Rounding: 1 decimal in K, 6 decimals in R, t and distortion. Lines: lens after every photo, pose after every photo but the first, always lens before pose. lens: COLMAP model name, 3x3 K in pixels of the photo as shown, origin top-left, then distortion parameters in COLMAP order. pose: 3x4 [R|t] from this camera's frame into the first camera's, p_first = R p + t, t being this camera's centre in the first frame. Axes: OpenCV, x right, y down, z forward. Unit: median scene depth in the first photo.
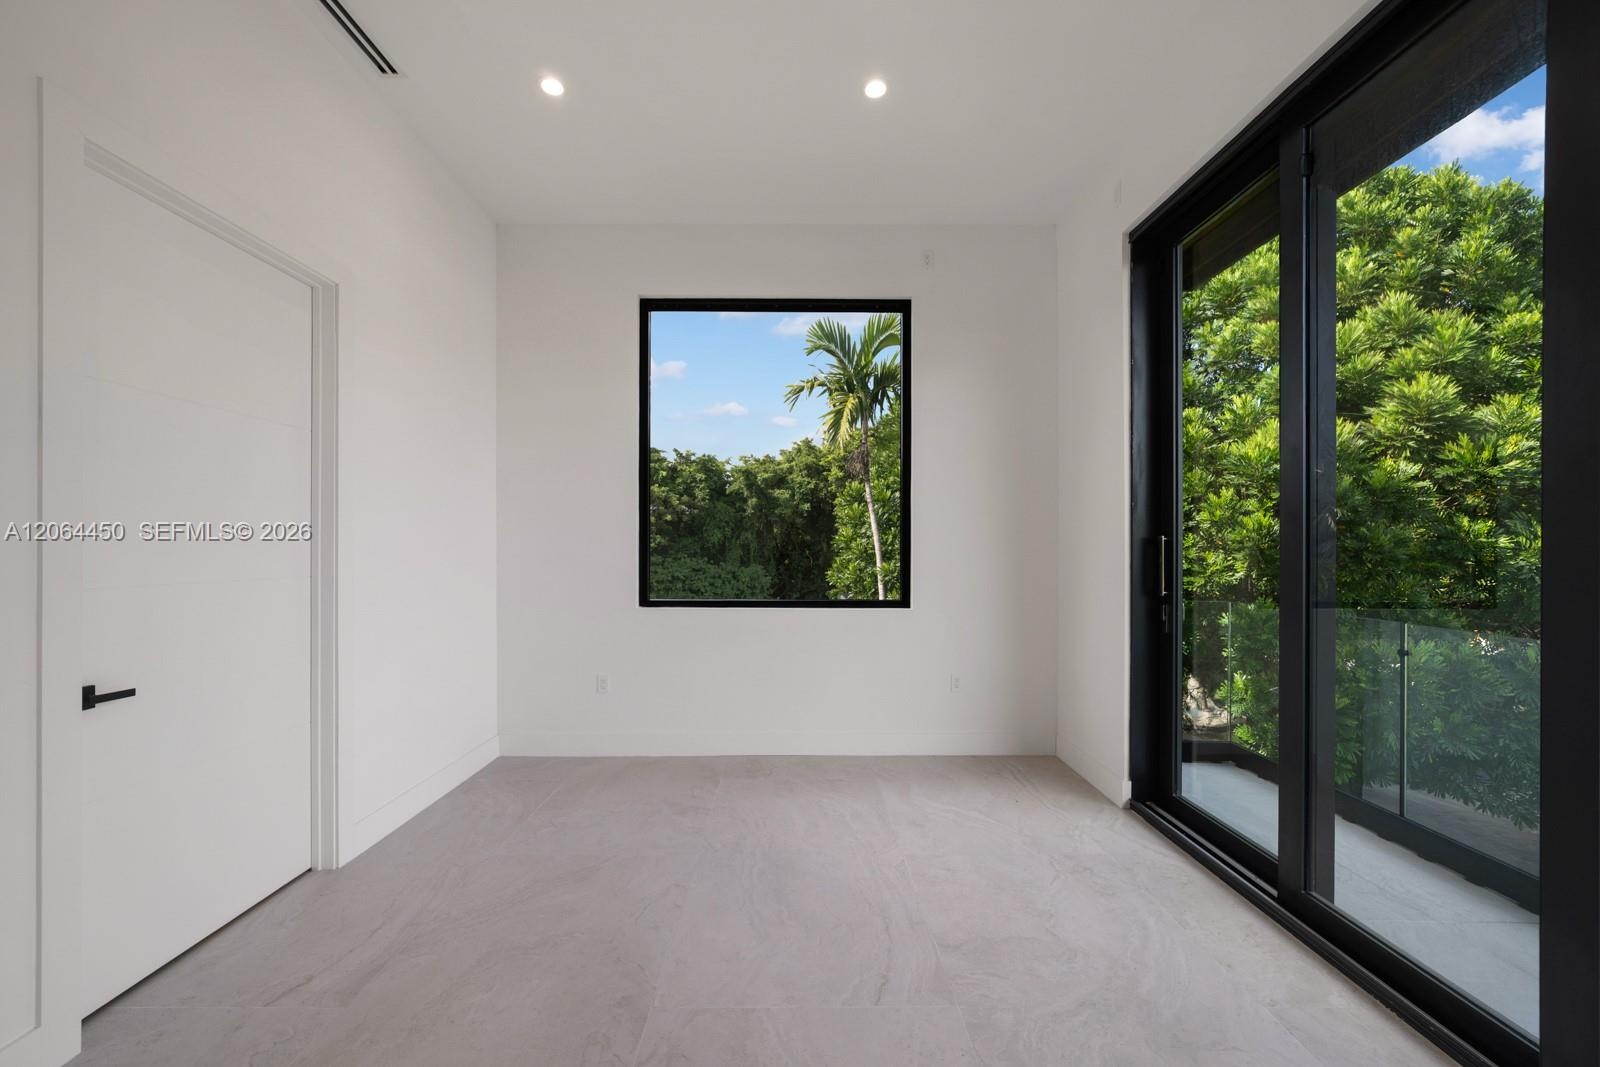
lens RADIAL K [[663.7, 0, 779.4], [0, 663.7, 542.7], [0, 0, 1]] dist [-0.015881, 0.005458]
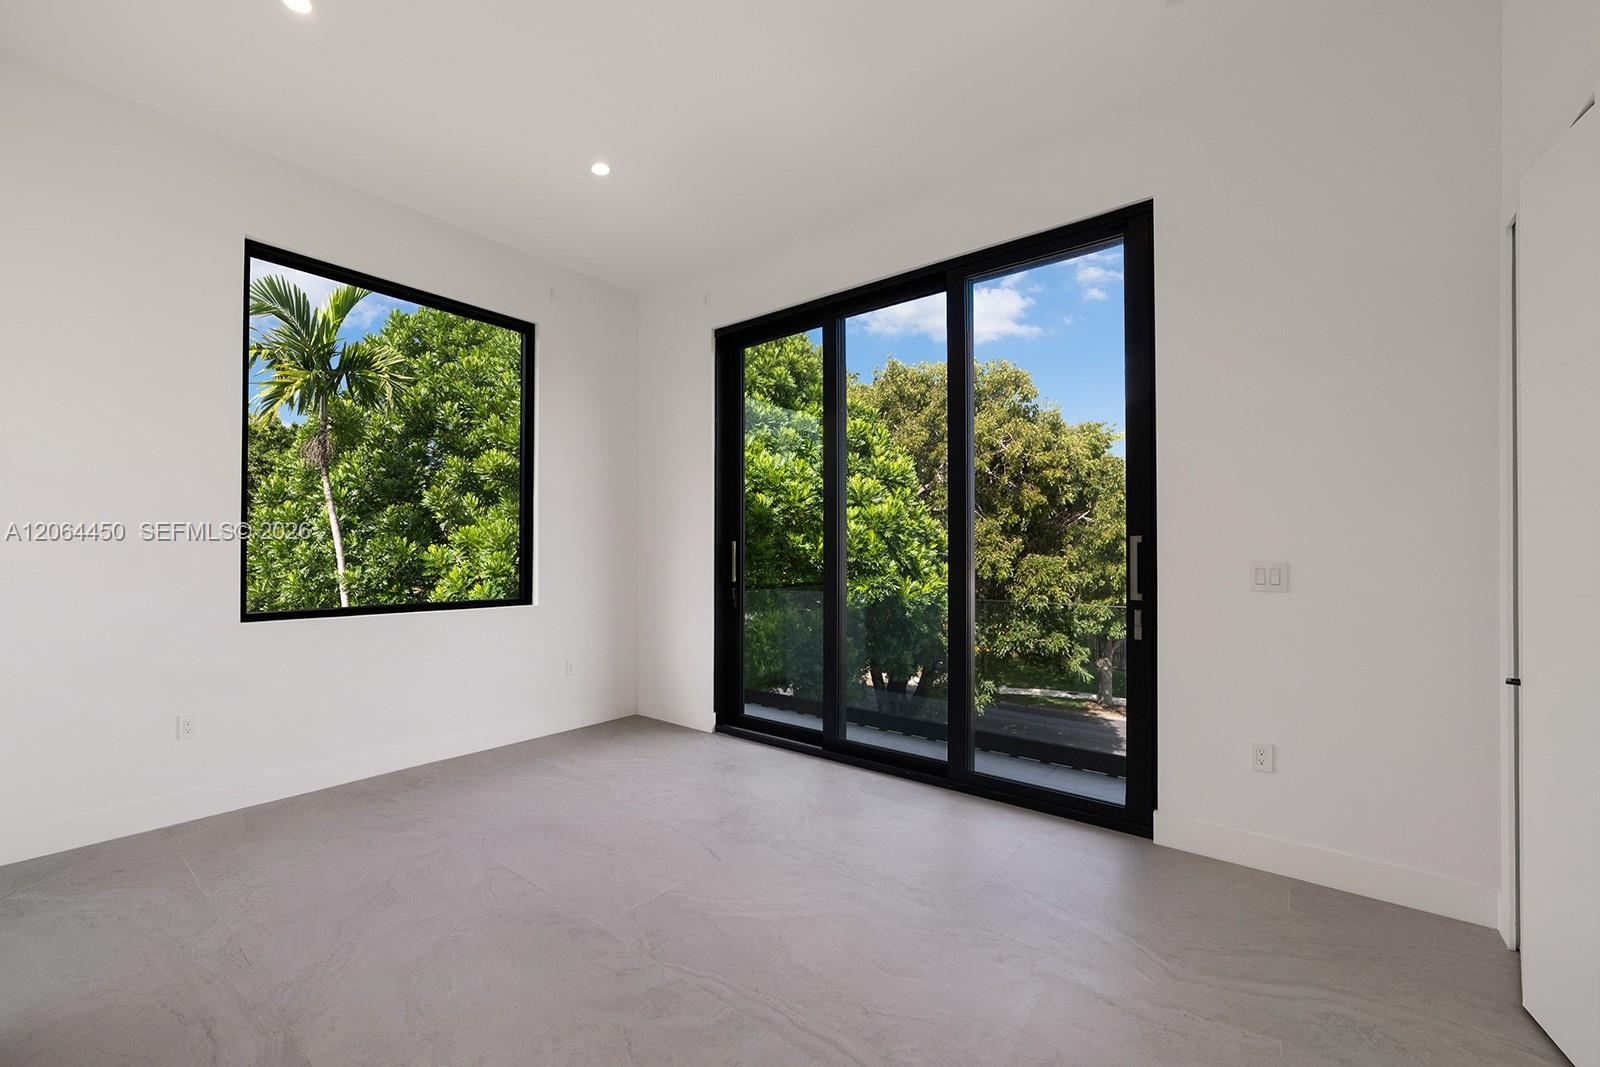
lens RADIAL K [[663.7, 0, 779.4], [0, 663.7, 542.7], [0, 0, 1]] dist [-0.015881, 0.005458]
pose [[0.626401, 0.010644, 0.779428, -0.405855], [-0.002685, 0.999930, -0.011497, 0.007160], [-0.779496, 0.005109, 0.626386, -0.008128]]
